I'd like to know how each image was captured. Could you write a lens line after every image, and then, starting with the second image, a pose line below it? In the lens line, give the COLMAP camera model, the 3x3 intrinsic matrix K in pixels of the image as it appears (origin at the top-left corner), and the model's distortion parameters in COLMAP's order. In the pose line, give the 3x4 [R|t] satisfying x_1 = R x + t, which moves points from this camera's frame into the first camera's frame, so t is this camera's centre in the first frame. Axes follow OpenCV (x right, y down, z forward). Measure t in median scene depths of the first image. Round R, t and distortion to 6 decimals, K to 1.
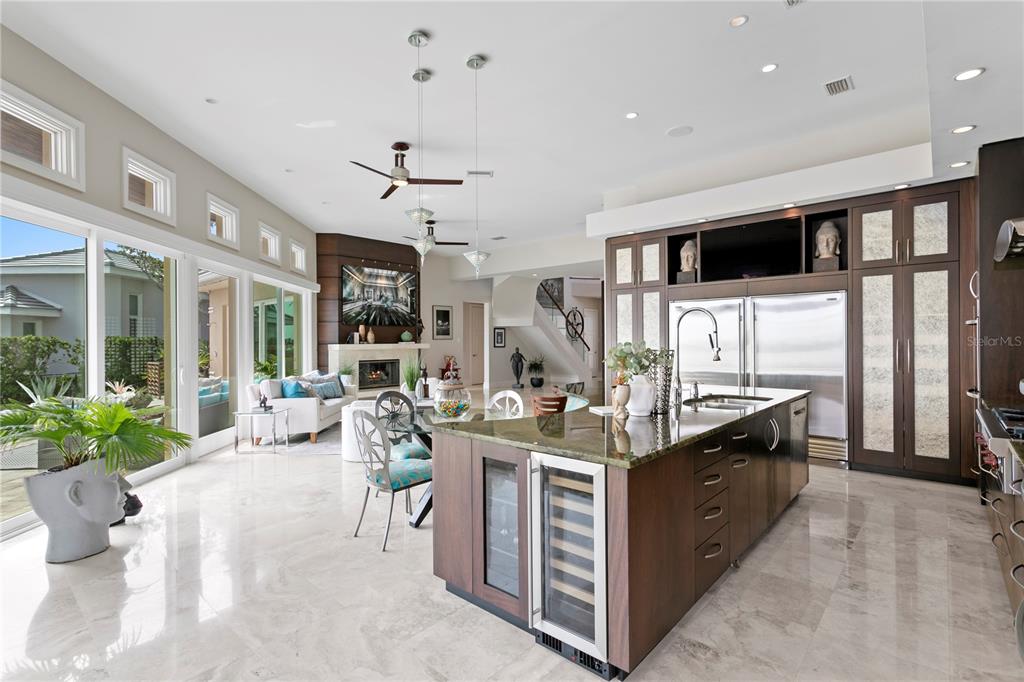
lens RADIAL K [[485.9, 0, 507.5], [0, 485.9, 343.3], [0, 0, 1]] dist [0.013528, -0.001012]
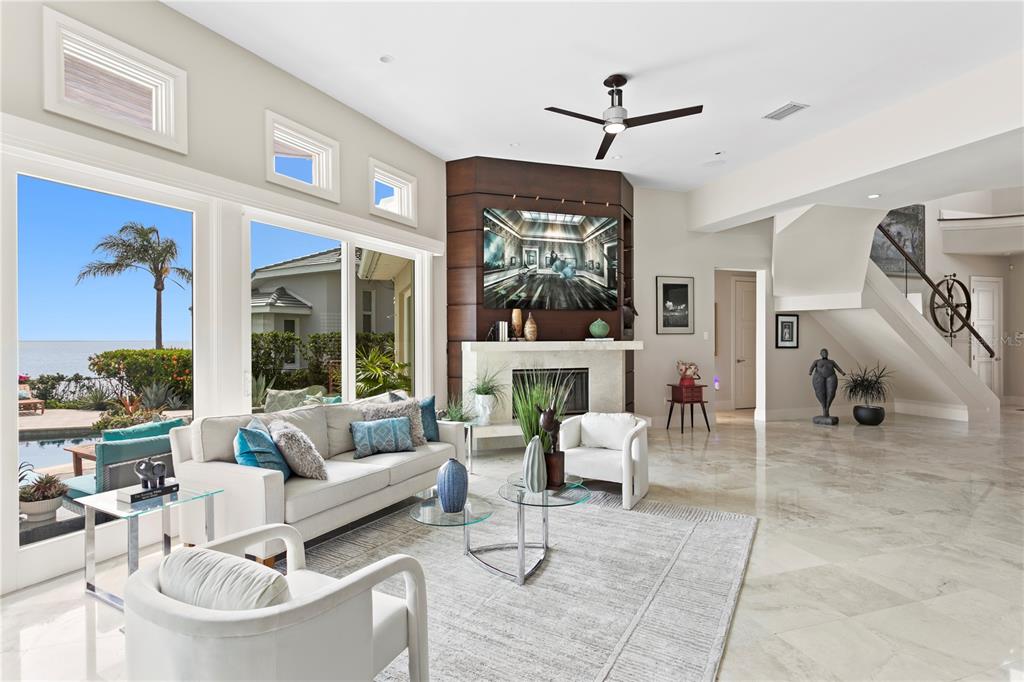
lens RADIAL K [[511.8, 0, 495.8], [0, 511.8, 337.6], [0, 0, 1]] dist [-0.010480, 0.003811]
pose [[0.859820, 0.001813, -0.510594, -0.006274], [-0.004696, 0.999979, -0.004357, -0.000350], [0.510576, 0.006144, 0.859811, 0.426601]]
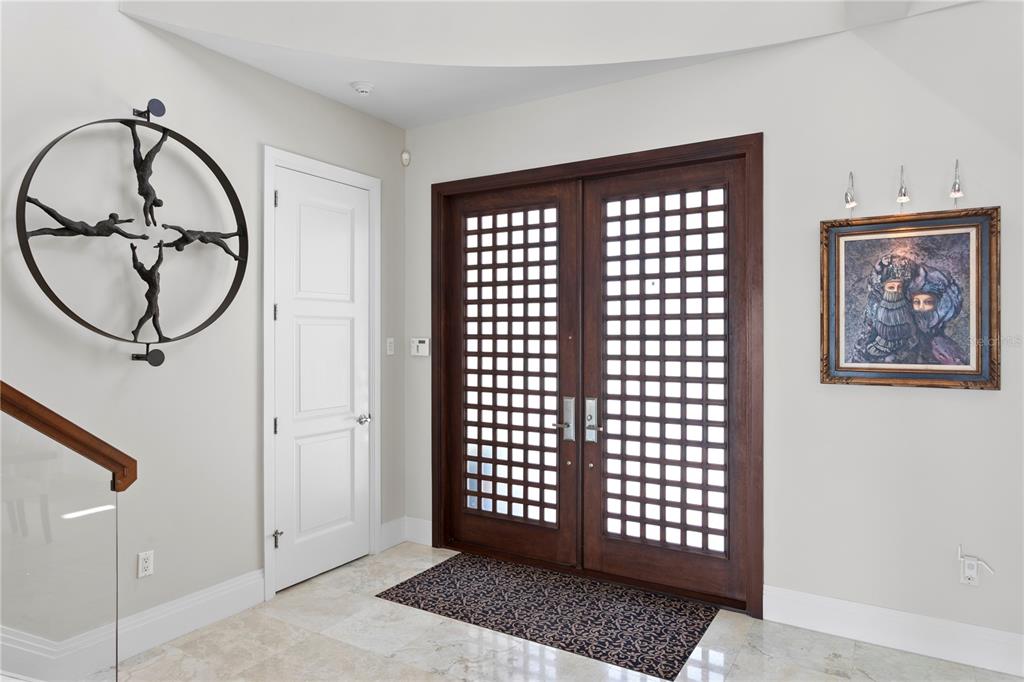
lens RADIAL K [[652.6, 0, 511.3], [0, 652.6, 334.9], [0, 0, 1]] dist [0.006018, 0.001176]
pose [[0.981250, 0.010124, 0.192473, 0.344757], [-0.008407, 0.999917, -0.009734, -0.018701], [-0.192556, 0.007934, 0.981254, 1.346885]]
